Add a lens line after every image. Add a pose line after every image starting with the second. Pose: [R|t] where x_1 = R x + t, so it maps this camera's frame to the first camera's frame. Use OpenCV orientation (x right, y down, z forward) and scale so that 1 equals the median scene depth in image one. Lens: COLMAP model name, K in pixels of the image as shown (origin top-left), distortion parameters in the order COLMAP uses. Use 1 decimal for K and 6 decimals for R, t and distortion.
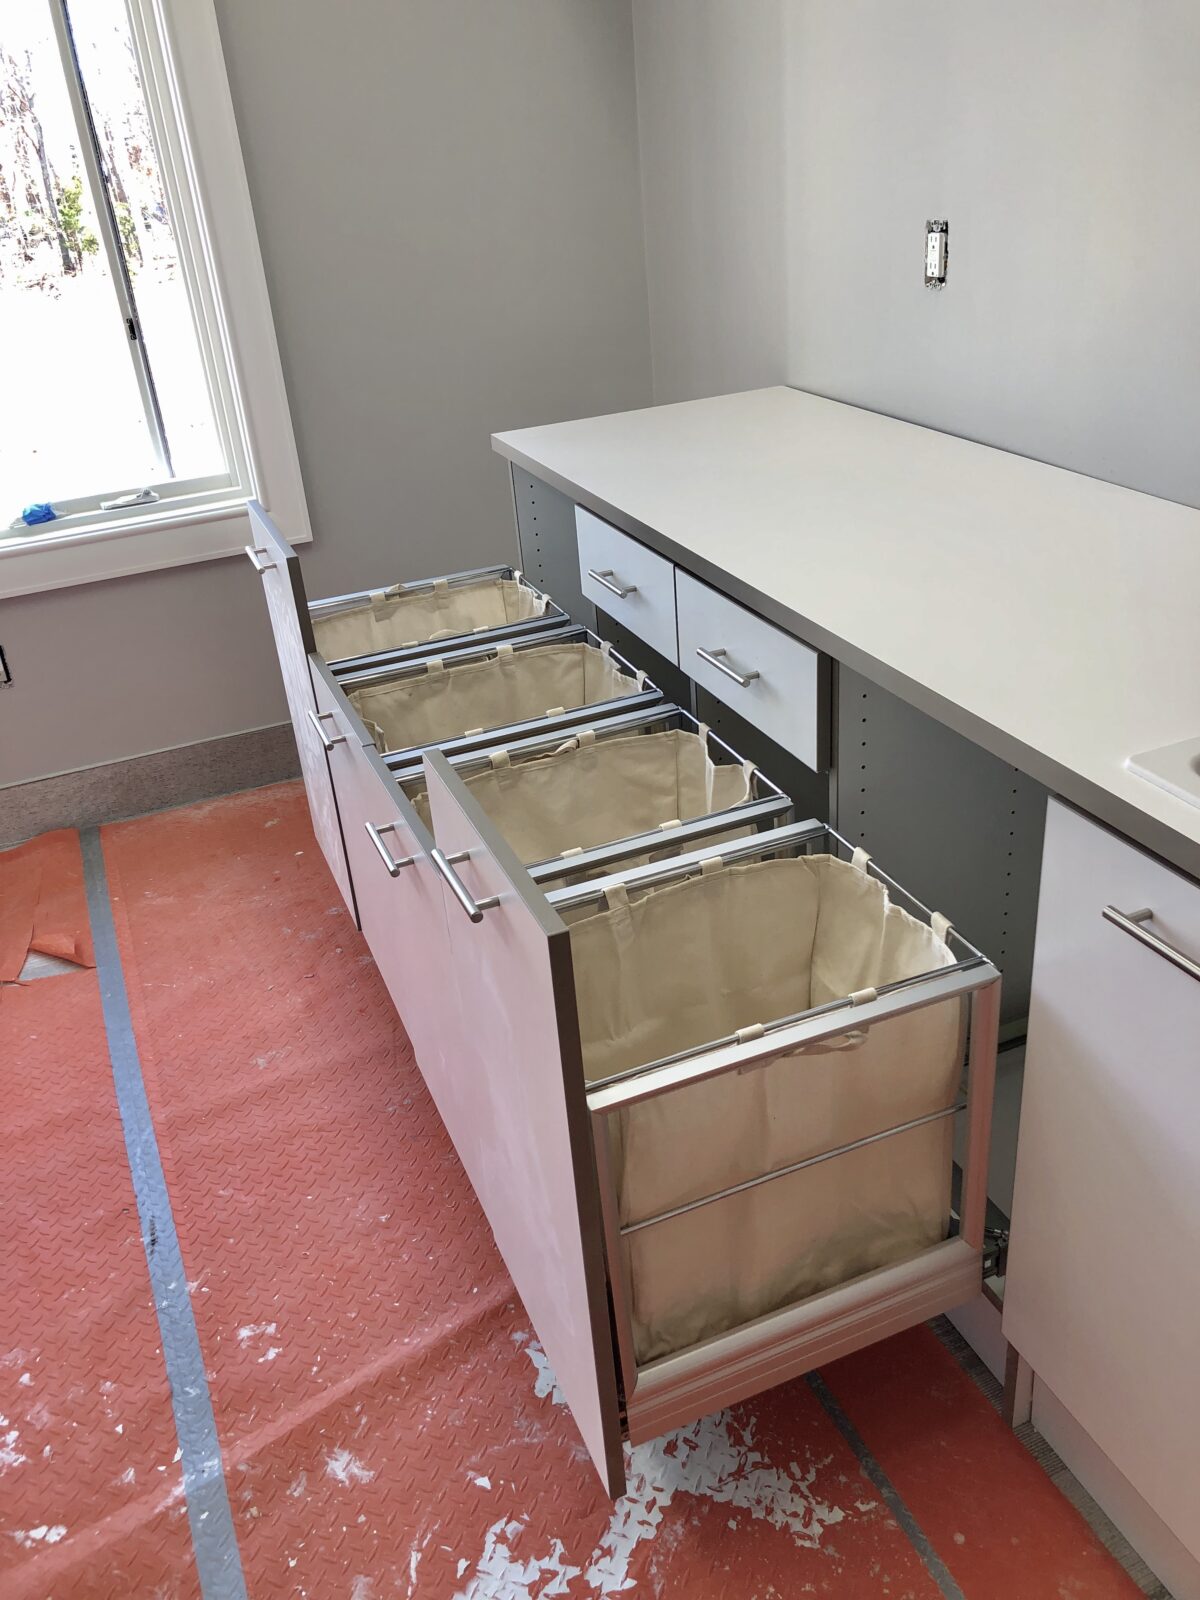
lens RADIAL K [[1332.6, 0, 602.5], [0, 1332.6, 797.4], [0, 0, 1]] dist [0.016436, 0.001145]
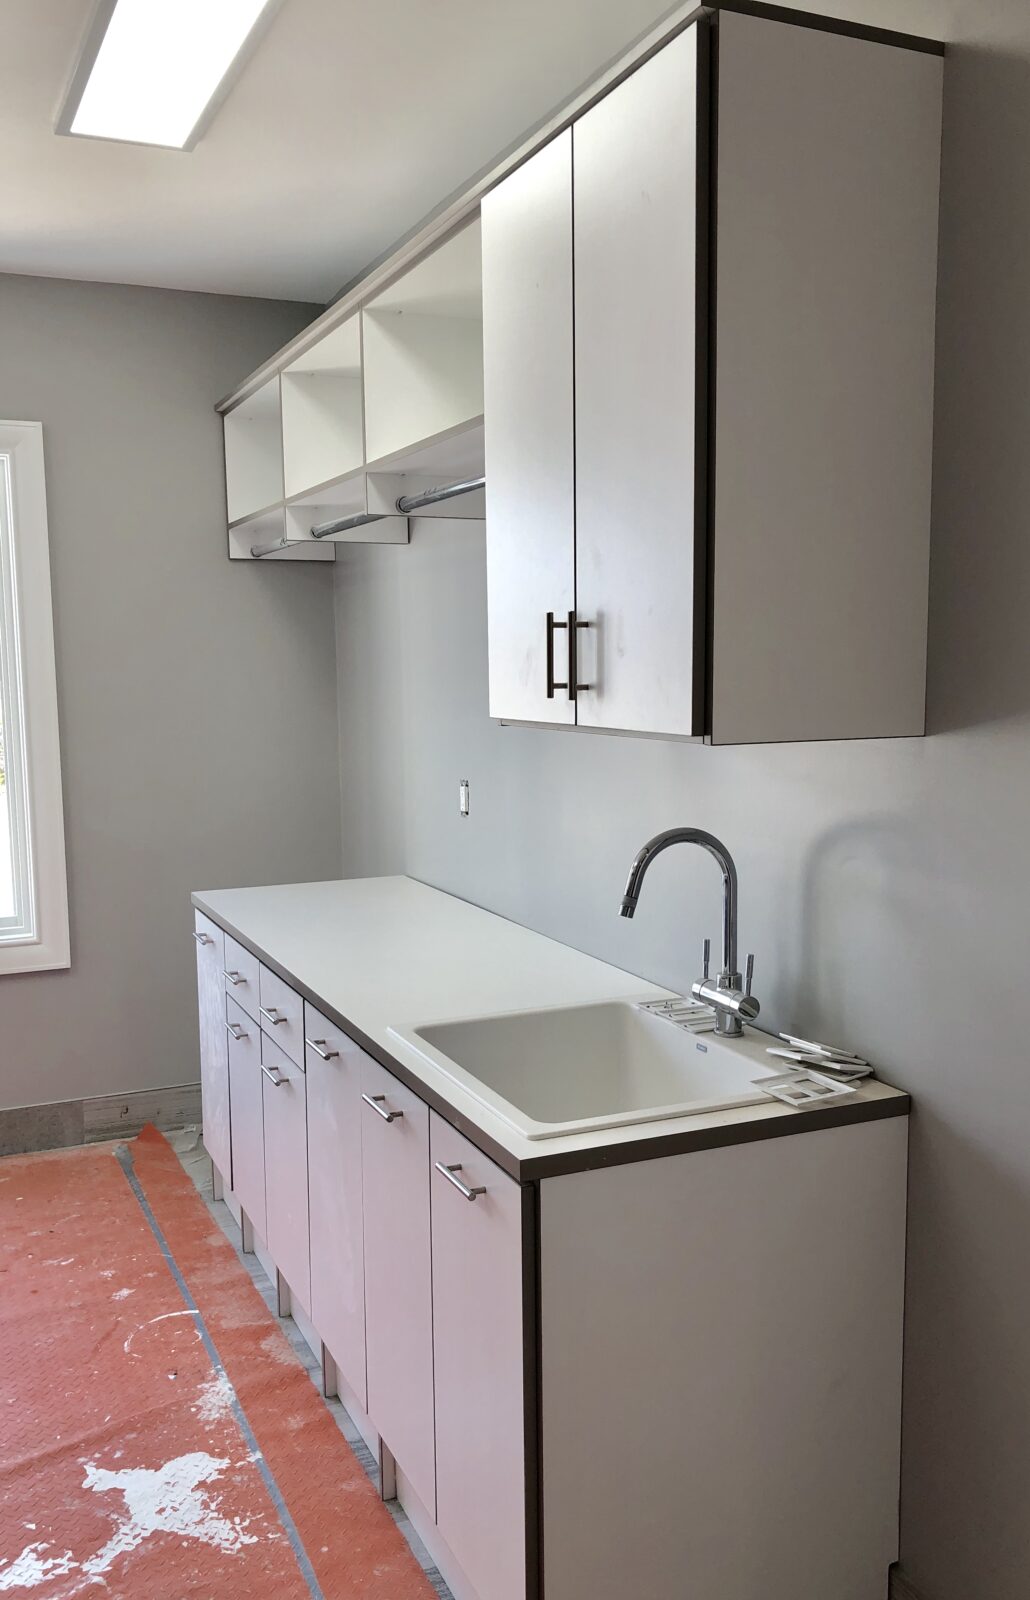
lens RADIAL K [[1352.4, 0, 514.1], [0, 1352.4, 801.9], [0, 0, 1]] dist [0.008398, -0.006599]
pose [[0.997464, 0.059250, 0.039432, 0.361623], [-0.040485, 0.928013, -0.370342, 0.307623], [-0.058536, 0.367807, 0.928058, -0.792783]]
